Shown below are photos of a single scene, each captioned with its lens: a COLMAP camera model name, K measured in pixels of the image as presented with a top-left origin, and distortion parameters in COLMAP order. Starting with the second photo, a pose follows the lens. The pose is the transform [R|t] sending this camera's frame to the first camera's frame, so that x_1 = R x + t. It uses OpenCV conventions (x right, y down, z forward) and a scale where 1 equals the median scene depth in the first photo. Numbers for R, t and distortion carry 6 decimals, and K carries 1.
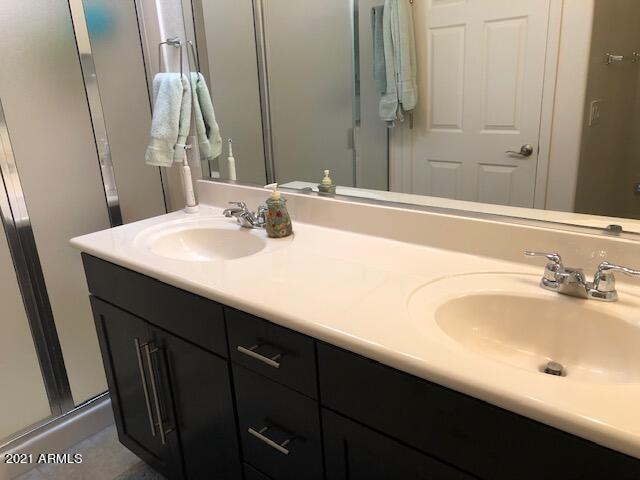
lens RADIAL K [[528.7, 0, 317.1], [0, 528.7, 240.5], [0, 0, 1]] dist [0.035666, -0.041610]
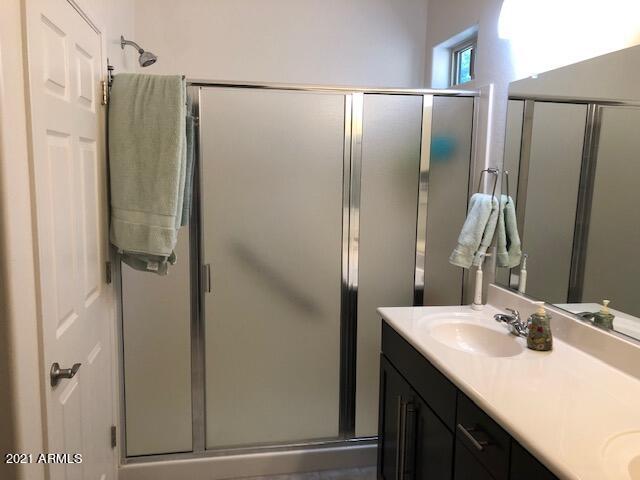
lens RADIAL K [[528.7, 0, 316.8], [0, 528.7, 244.8], [0, 0, 1]] dist [0.035666, -0.041610]
pose [[0.785192, 0.159794, -0.598280, 0.169450], [-0.250457, 0.965534, -0.070821, -0.021113], [0.566343, 0.205451, 0.798151, -0.169600]]
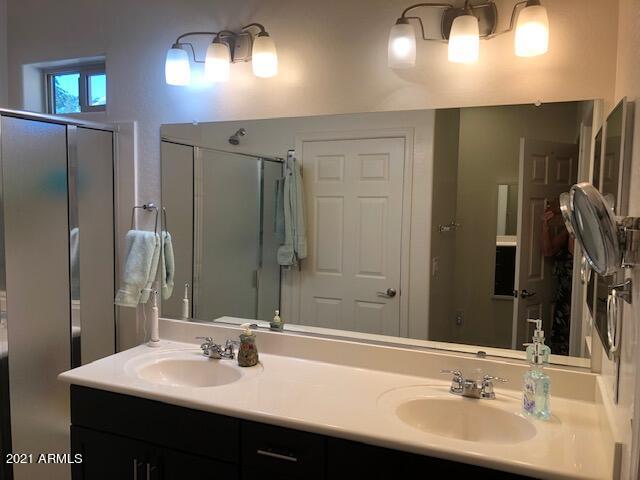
lens RADIAL K [[528.7, 0, 322.4], [0, 528.7, 240.8], [0, 0, 1]] dist [0.035666, -0.041610]
pose [[0.945353, 0.044375, 0.323015, -0.284225], [0.030944, 0.974013, -0.224369, -0.006196], [-0.324577, 0.222103, 0.919413, -0.255799]]
